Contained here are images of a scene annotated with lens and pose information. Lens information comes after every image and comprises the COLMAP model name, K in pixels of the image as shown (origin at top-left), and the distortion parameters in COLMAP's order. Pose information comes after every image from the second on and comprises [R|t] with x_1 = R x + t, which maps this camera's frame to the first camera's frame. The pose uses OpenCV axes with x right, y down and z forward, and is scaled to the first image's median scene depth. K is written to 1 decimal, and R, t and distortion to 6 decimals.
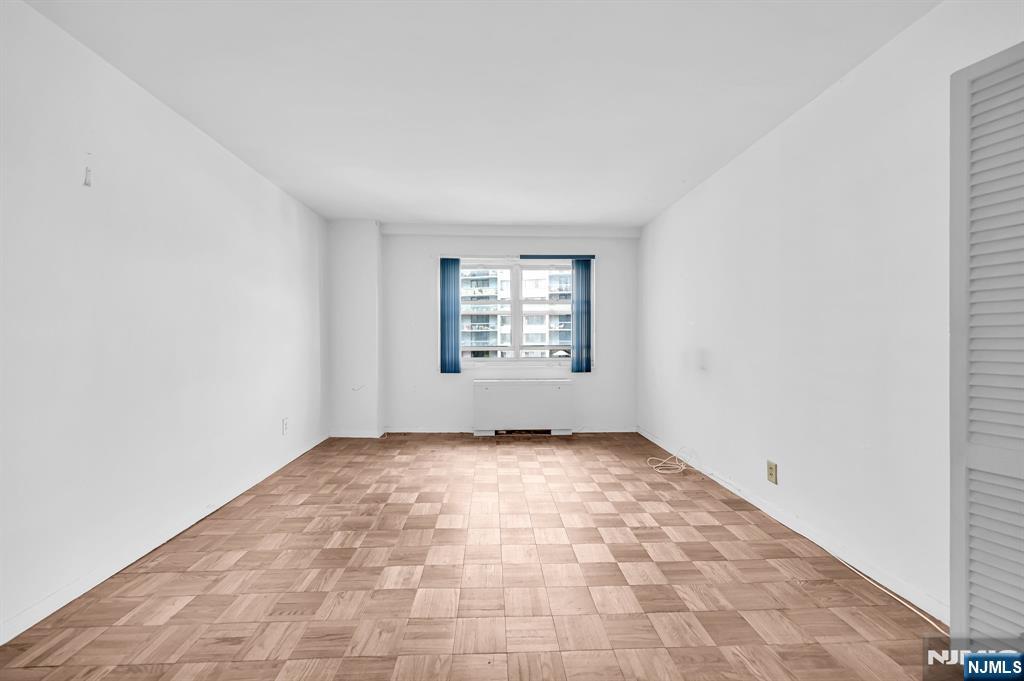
lens RADIAL K [[423.8, 0, 487.0], [0, 423.8, 345.7], [0, 0, 1]] dist [0.004169, -0.000987]
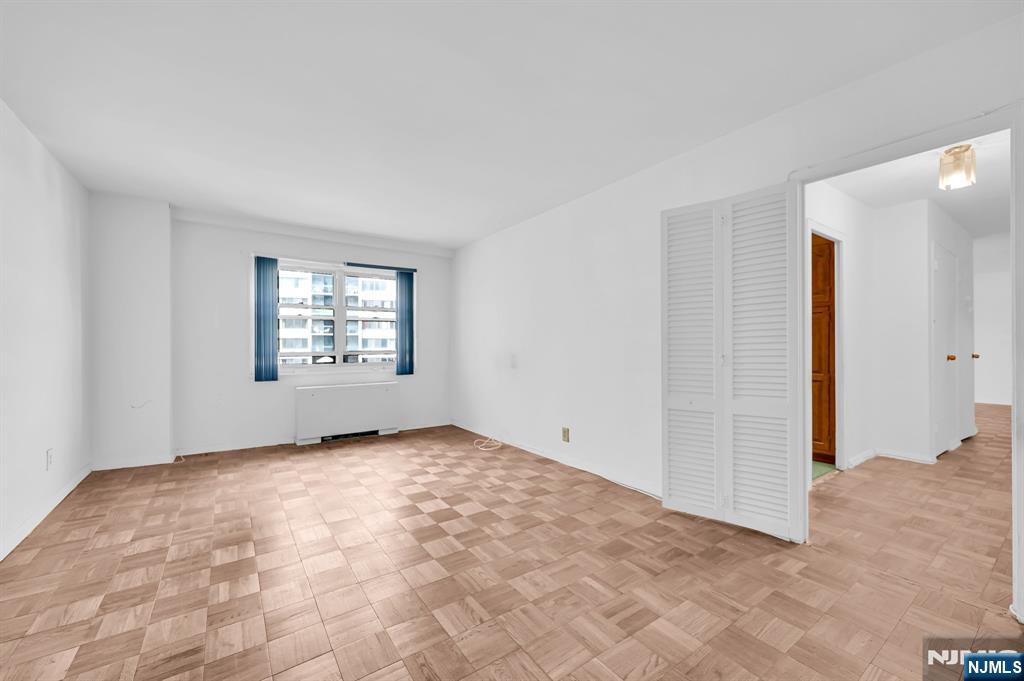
lens RADIAL K [[423.8, 0, 513.6], [0, 423.8, 350.1], [0, 0, 1]] dist [0.004169, -0.000987]
pose [[0.833534, -0.007254, 0.552421, -0.188724], [0.008470, 0.999964, 0.000350, 0.001015], [-0.552404, 0.004387, 0.833565, -0.086486]]
